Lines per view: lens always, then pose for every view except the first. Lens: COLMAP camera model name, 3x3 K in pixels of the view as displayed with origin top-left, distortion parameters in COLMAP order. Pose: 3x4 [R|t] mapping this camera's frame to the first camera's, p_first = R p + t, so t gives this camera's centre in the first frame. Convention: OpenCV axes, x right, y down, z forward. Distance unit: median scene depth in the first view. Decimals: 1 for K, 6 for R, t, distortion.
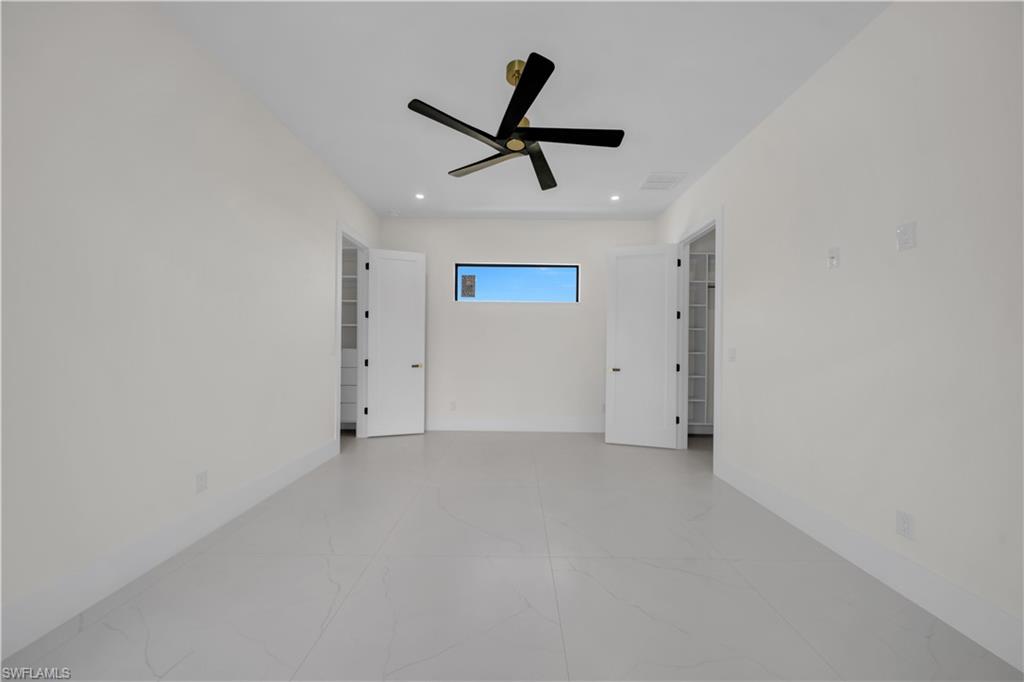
lens RADIAL K [[354.1, 0, 514.9], [0, 354.1, 346.8], [0, 0, 1]] dist [-0.000531, -0.000101]
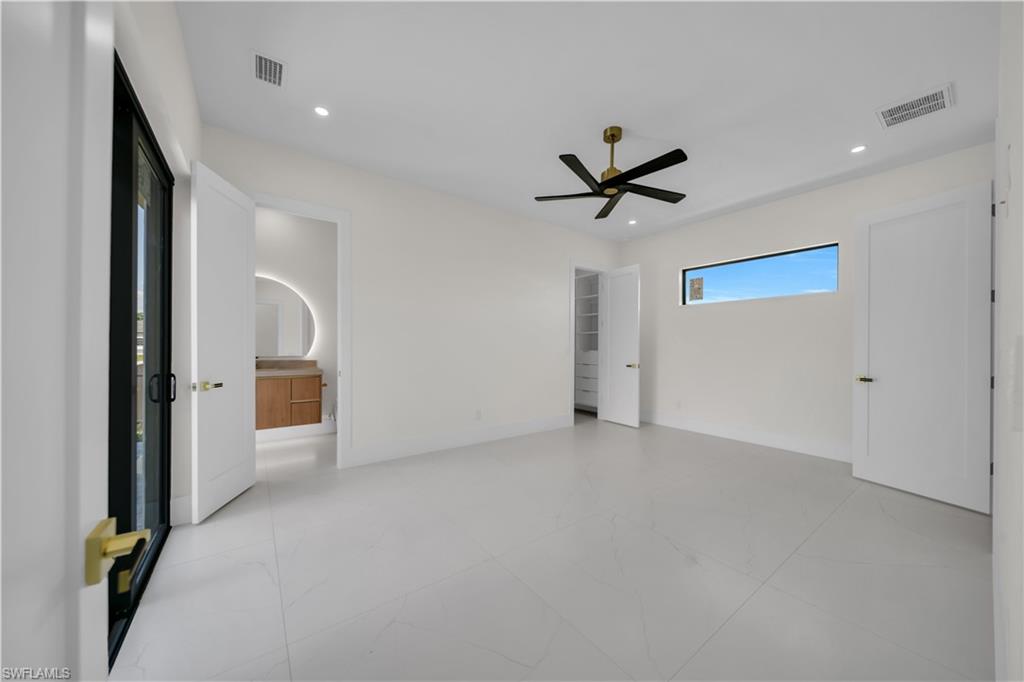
lens RADIAL K [[354.1, 0, 514.9], [0, 354.1, 346.8], [0, 0, 1]] dist [-0.000531, -0.000101]
pose [[0.597354, -0.005768, -0.801957, 0.415692], [-0.002307, 0.999958, -0.008910, 0.004247], [0.801974, 0.007173, 0.597315, -0.021086]]
